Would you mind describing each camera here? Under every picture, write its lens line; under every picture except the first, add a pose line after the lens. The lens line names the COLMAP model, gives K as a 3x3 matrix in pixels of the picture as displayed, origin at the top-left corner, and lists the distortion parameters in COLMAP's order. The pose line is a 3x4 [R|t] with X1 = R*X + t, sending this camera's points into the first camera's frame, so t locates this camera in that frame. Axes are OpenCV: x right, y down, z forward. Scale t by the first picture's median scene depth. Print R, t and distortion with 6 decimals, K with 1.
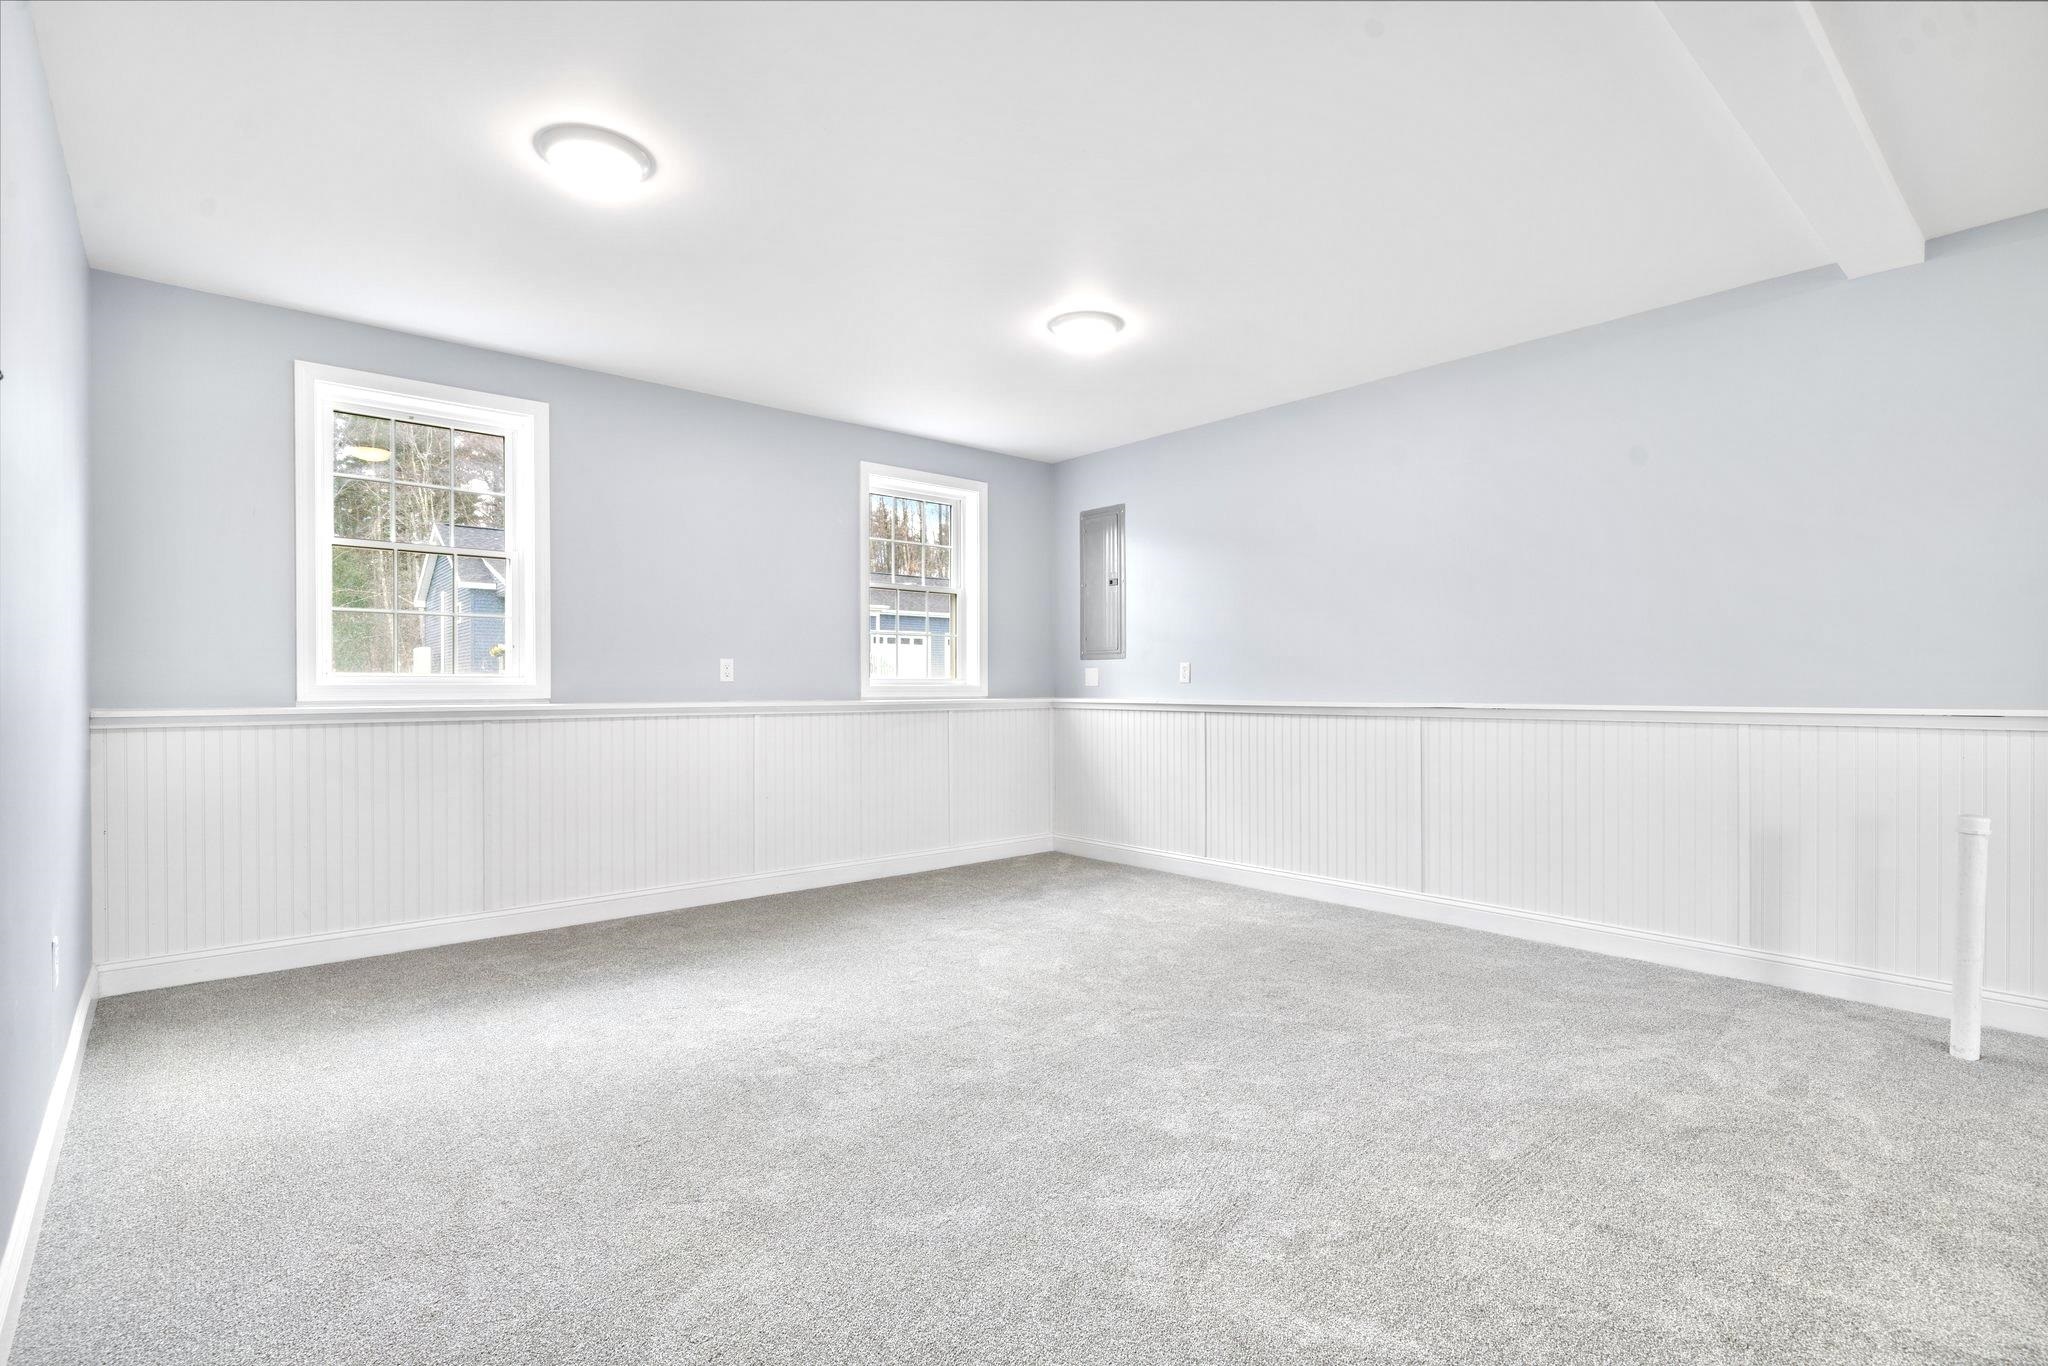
lens RADIAL K [[968.7, 0, 1024.0], [0, 968.7, 683.0], [0, 0, 1]] dist [-0.000239, -0.000130]
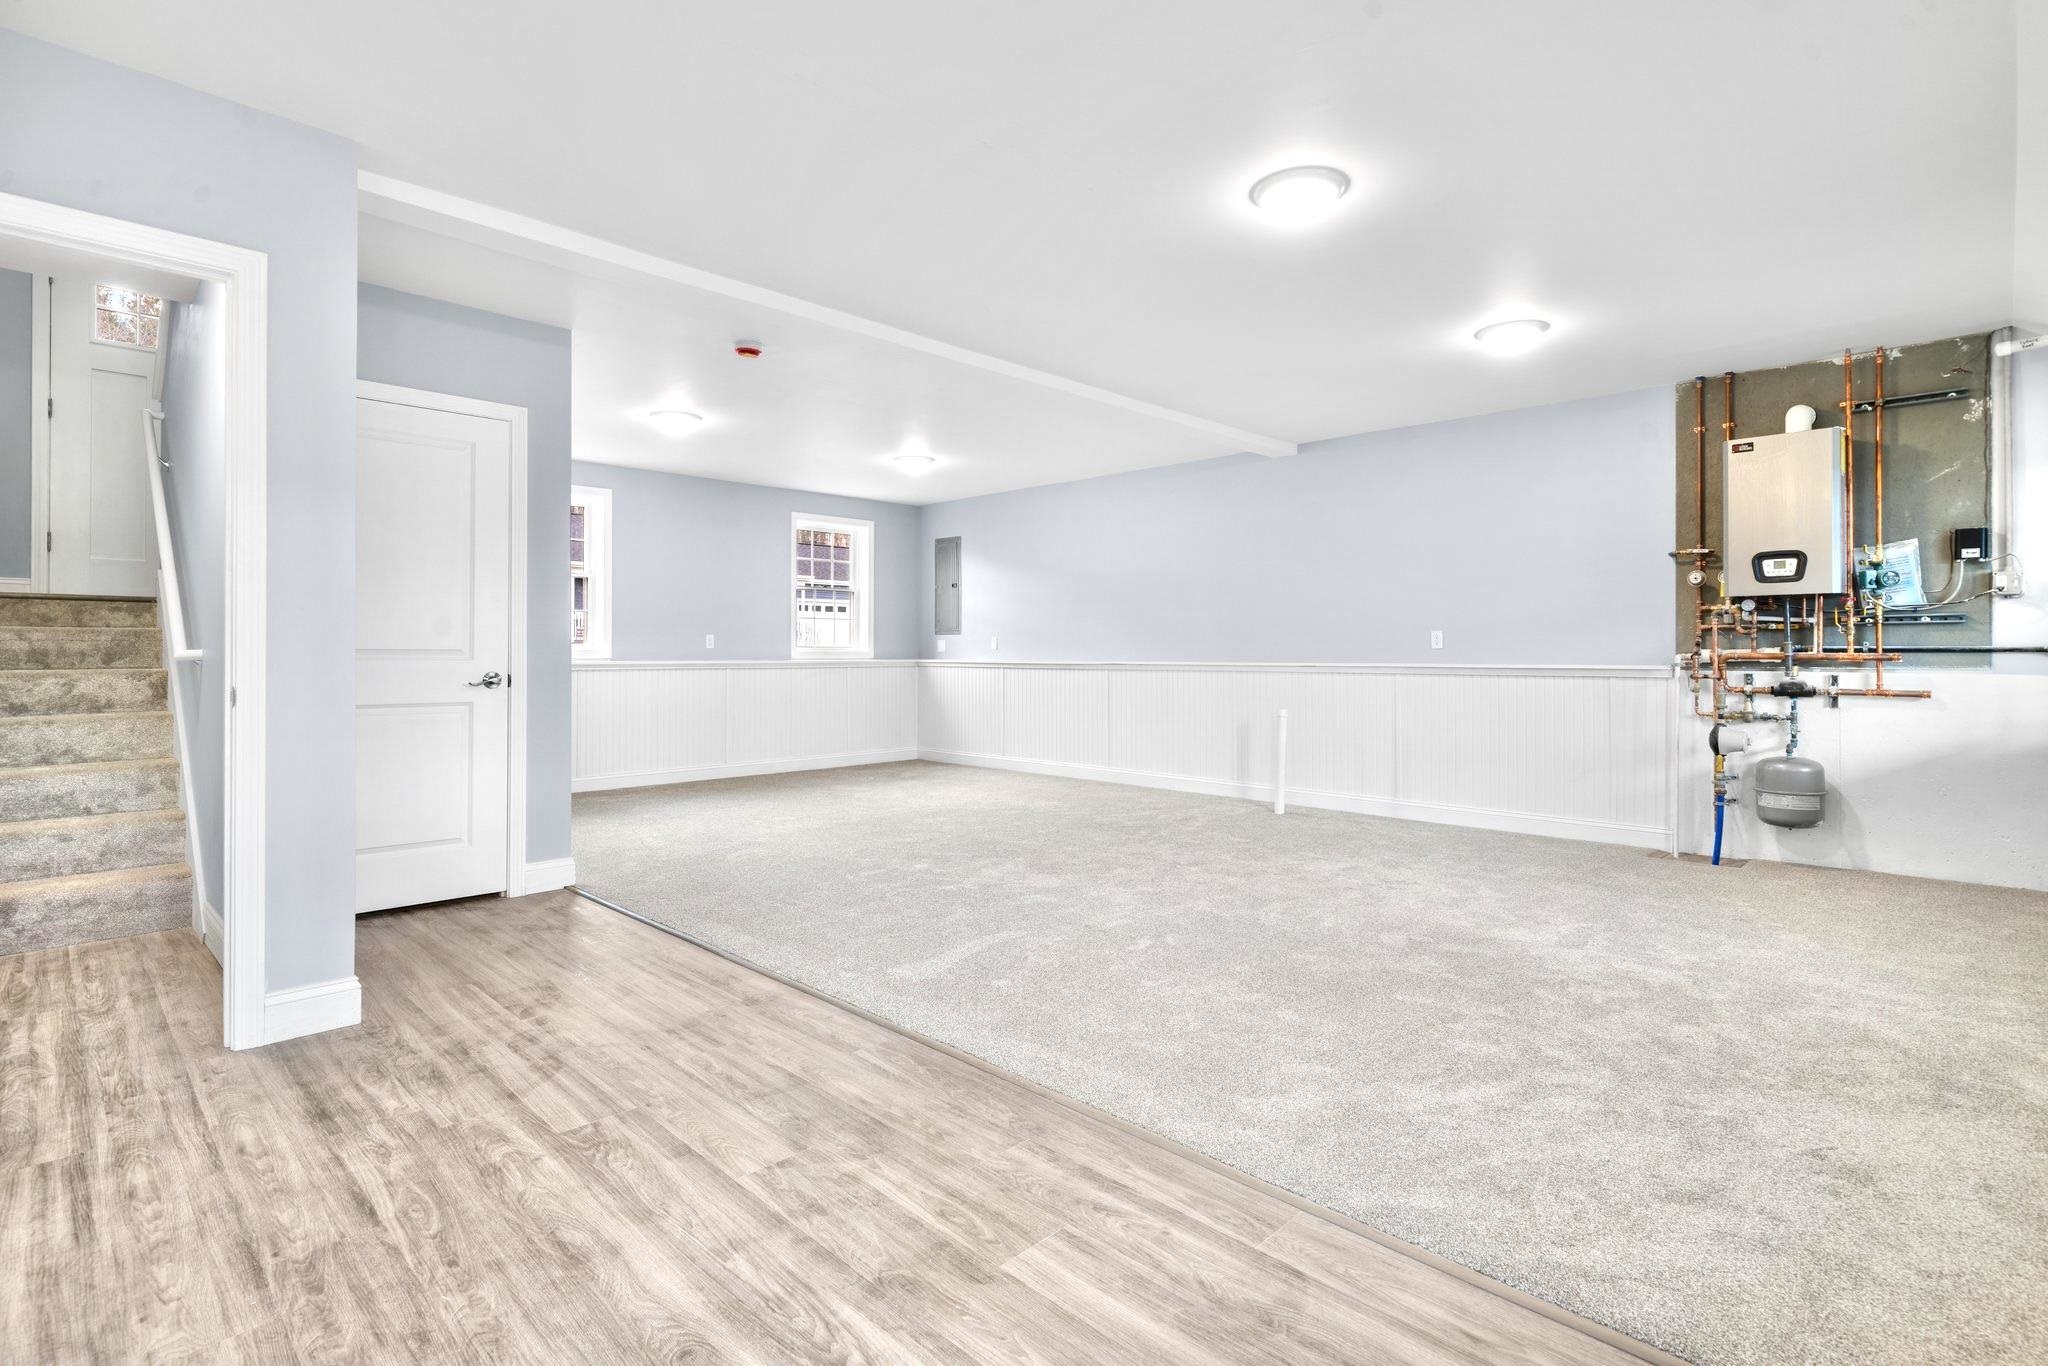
lens RADIAL K [[975.6, 0, 1023.3], [0, 975.6, 639.1], [0, 0, 1]] dist [-0.000172, -0.000053]
pose [[0.997414, 0.003910, 0.071759, 0.089306], [-0.003229, 0.999949, -0.009599, -0.002526], [-0.071793, 0.009342, 0.997376, -0.576491]]
